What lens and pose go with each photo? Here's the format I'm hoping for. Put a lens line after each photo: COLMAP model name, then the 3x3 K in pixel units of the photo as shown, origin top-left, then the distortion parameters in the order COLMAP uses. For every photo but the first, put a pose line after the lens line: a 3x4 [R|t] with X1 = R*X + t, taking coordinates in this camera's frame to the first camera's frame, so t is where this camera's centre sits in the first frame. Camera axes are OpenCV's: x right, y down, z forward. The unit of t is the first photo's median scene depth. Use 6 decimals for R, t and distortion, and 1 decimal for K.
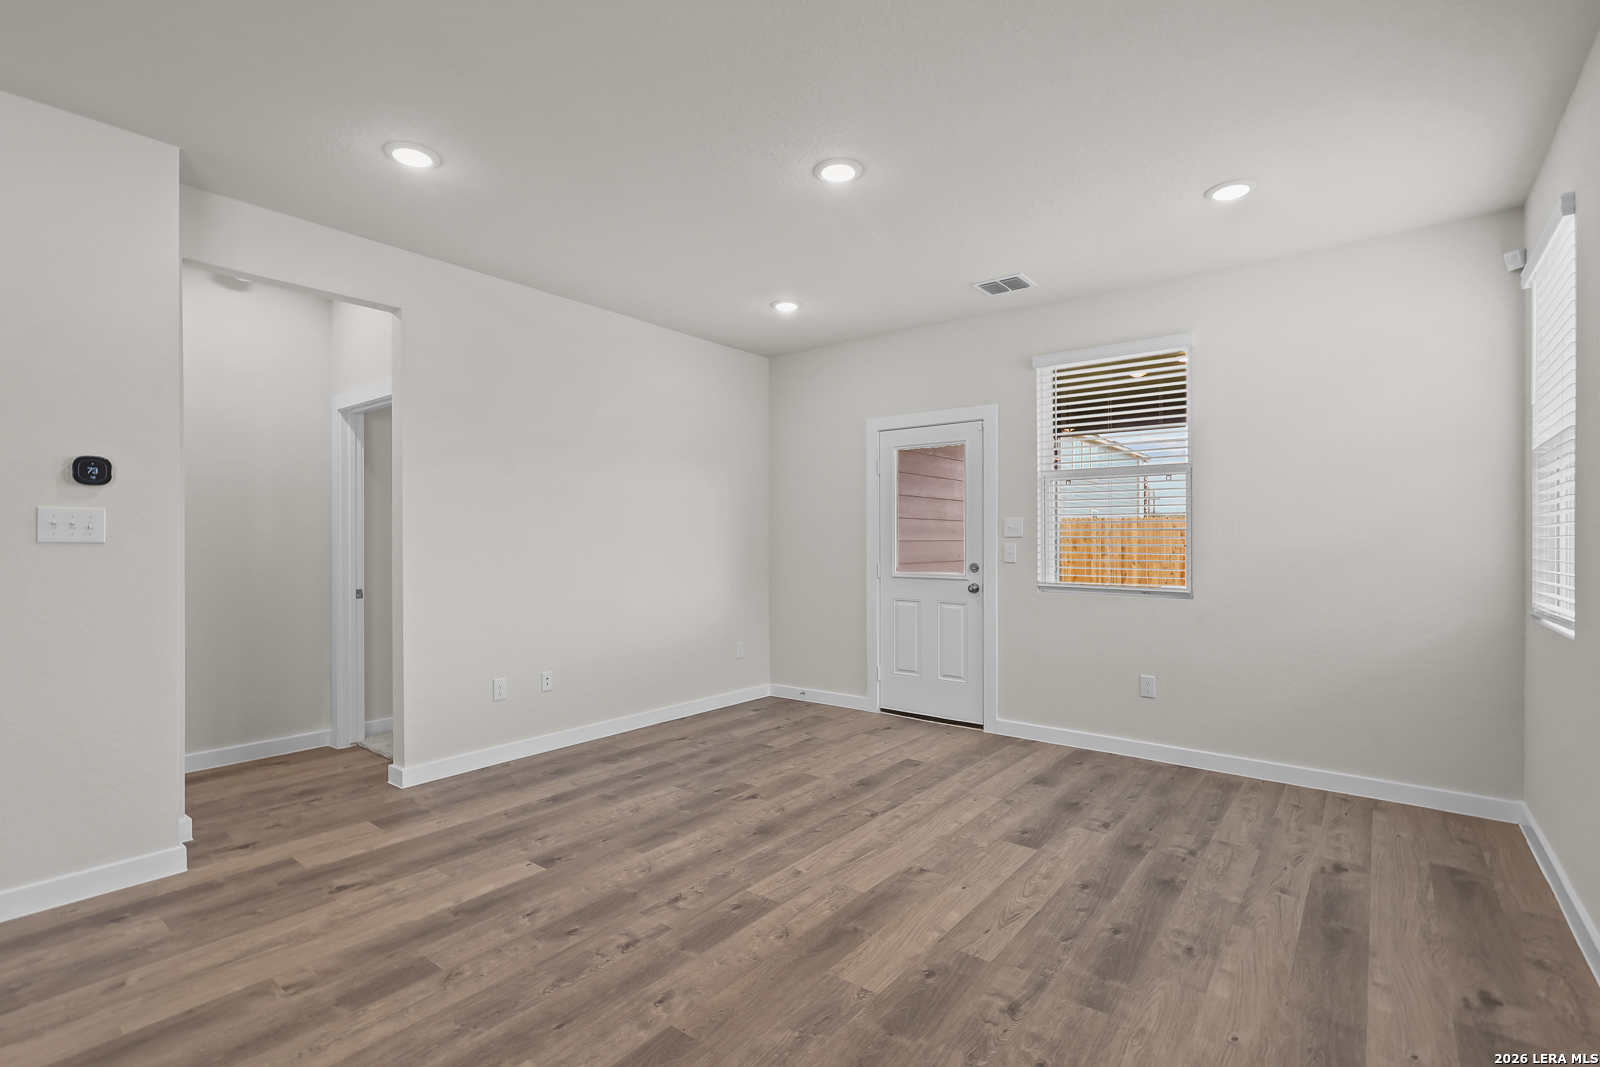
lens RADIAL K [[725.9, 0, 800.7], [0, 725.9, 538.1], [0, 0, 1]] dist [-0.003958, -0.000006]
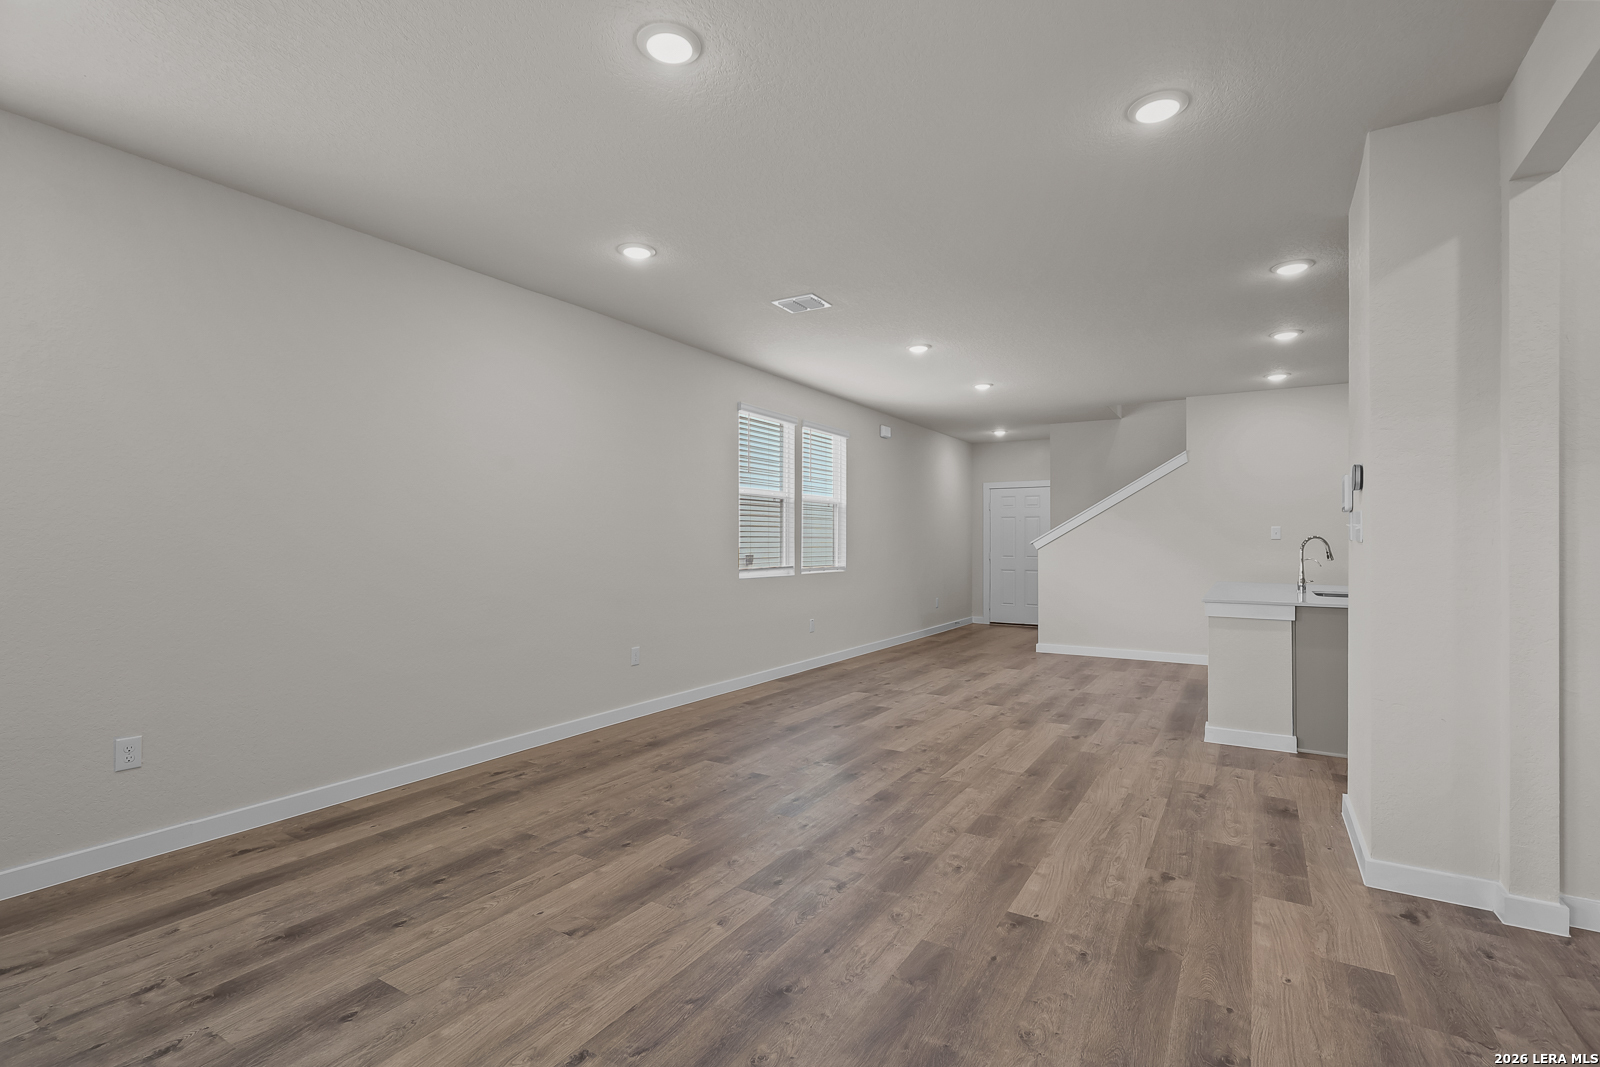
lens RADIAL K [[725.9, 0, 799.9], [0, 725.9, 536.2], [0, 0, 1]] dist [-0.003958, -0.000006]
pose [[-0.993680, -0.001898, -0.112232, 0.000872], [-0.001049, 0.999970, -0.007623, 0.007579], [0.112244, -0.007457, -0.993653, 1.971674]]
